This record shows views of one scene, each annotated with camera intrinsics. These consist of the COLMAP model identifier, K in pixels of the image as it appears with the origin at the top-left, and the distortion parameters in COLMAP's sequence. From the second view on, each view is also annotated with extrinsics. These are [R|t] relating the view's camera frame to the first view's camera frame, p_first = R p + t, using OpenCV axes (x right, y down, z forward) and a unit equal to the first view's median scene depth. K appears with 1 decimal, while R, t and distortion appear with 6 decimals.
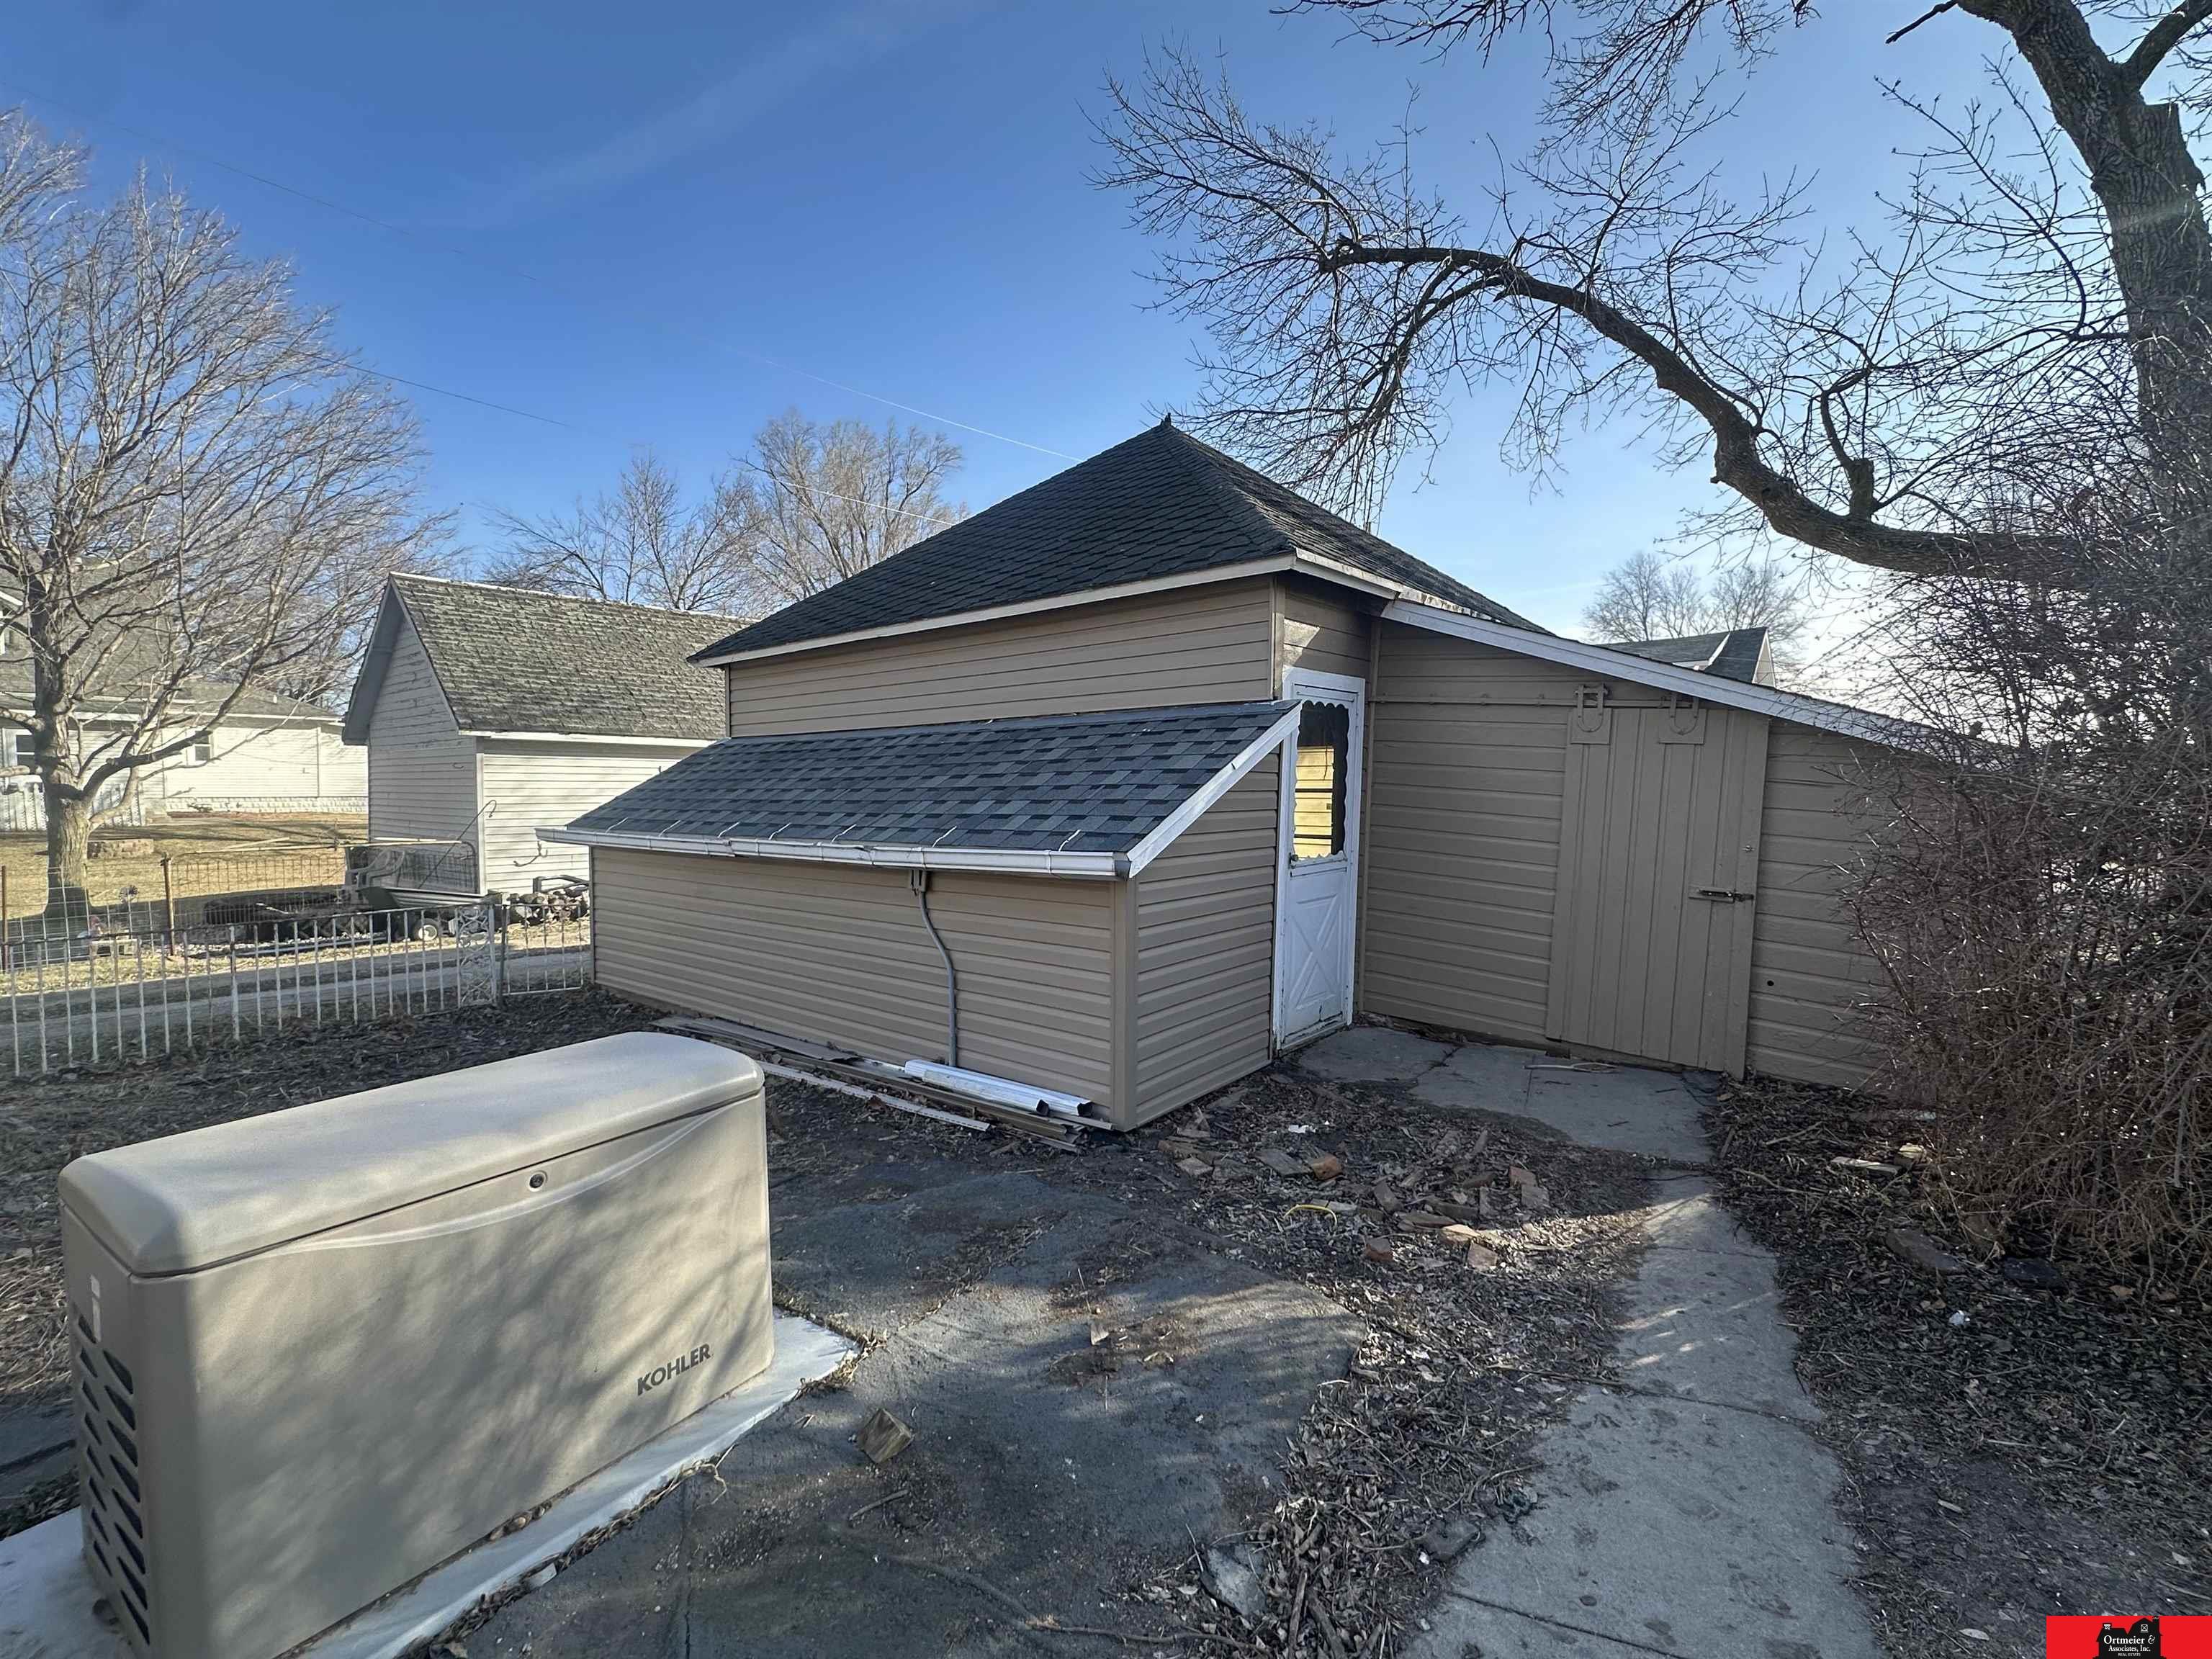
lens RADIAL K [[988.4, 0, 1109.3], [0, 988.4, 829.2], [0, 0, 1]] dist [-0.000906, 0.000419]
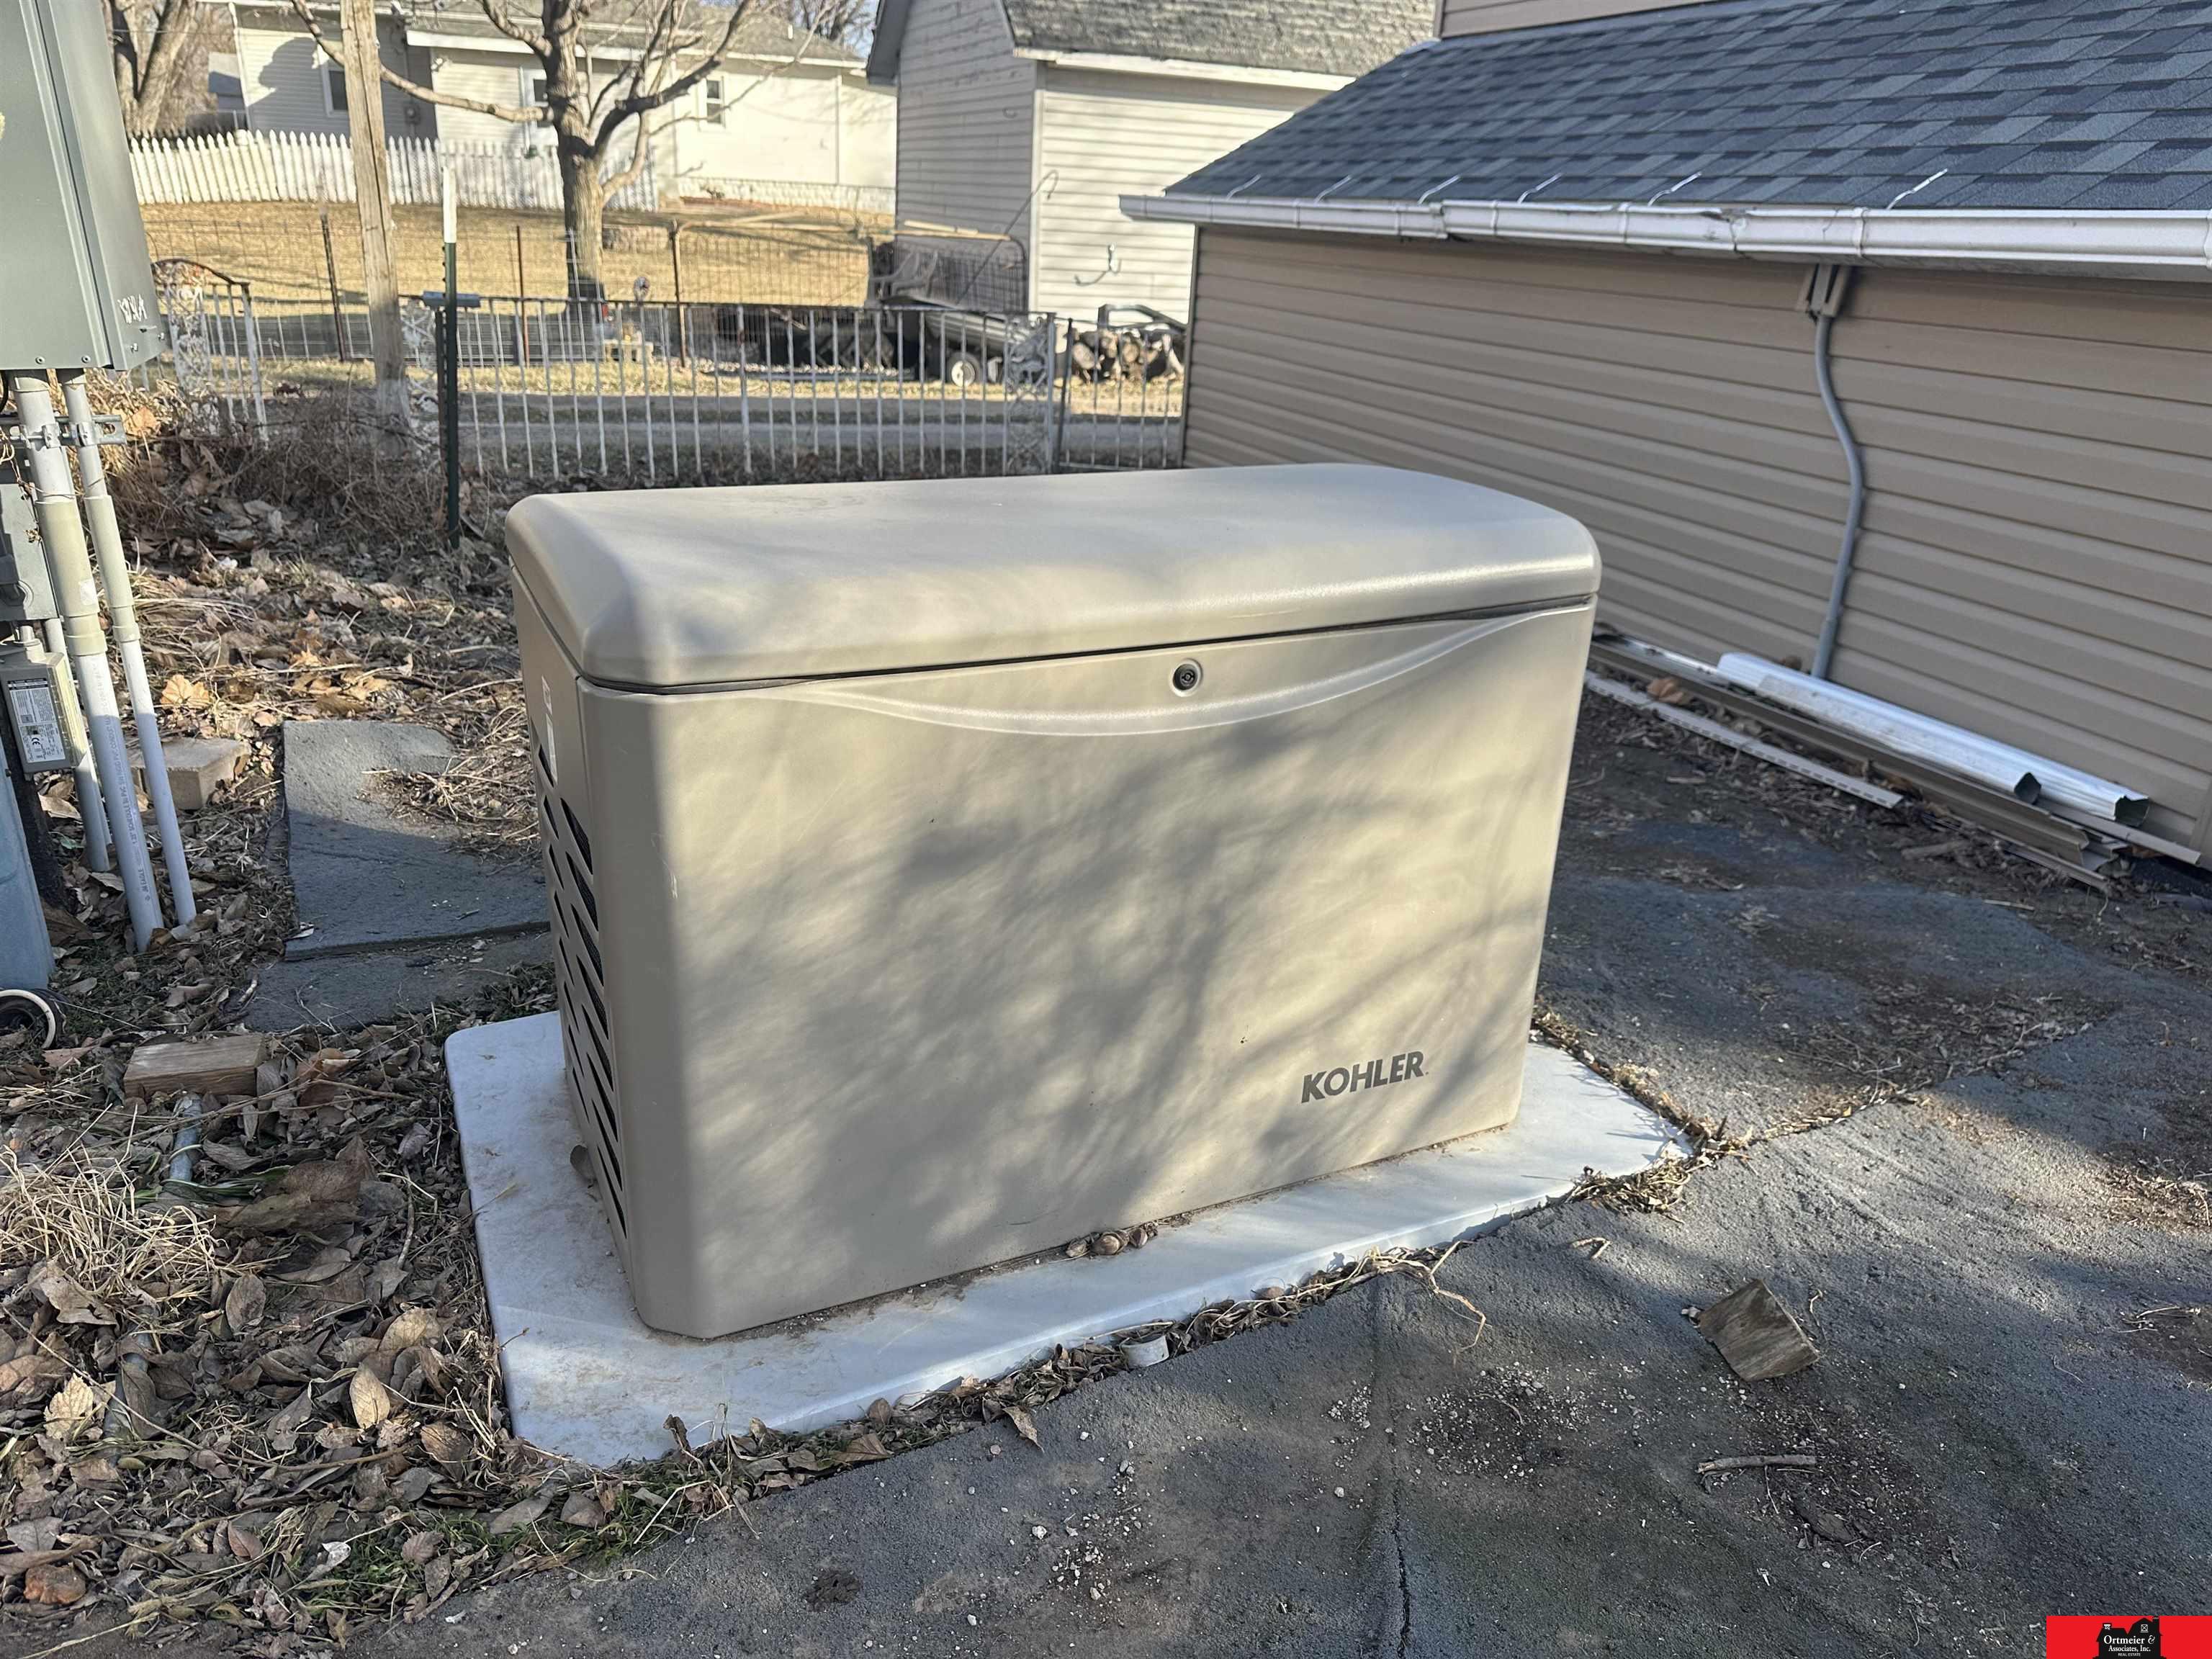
lens RADIAL K [[1536.1, 0, 1115.0], [0, 1536.1, 832.5], [0, 0, 1]] dist [0.119442, -0.177224]
pose [[0.870962, 0.224389, -0.437122, -0.109575], [-0.073757, 0.939259, 0.335191, 0.074447], [0.485783, -0.259698, 0.834609, 0.133601]]
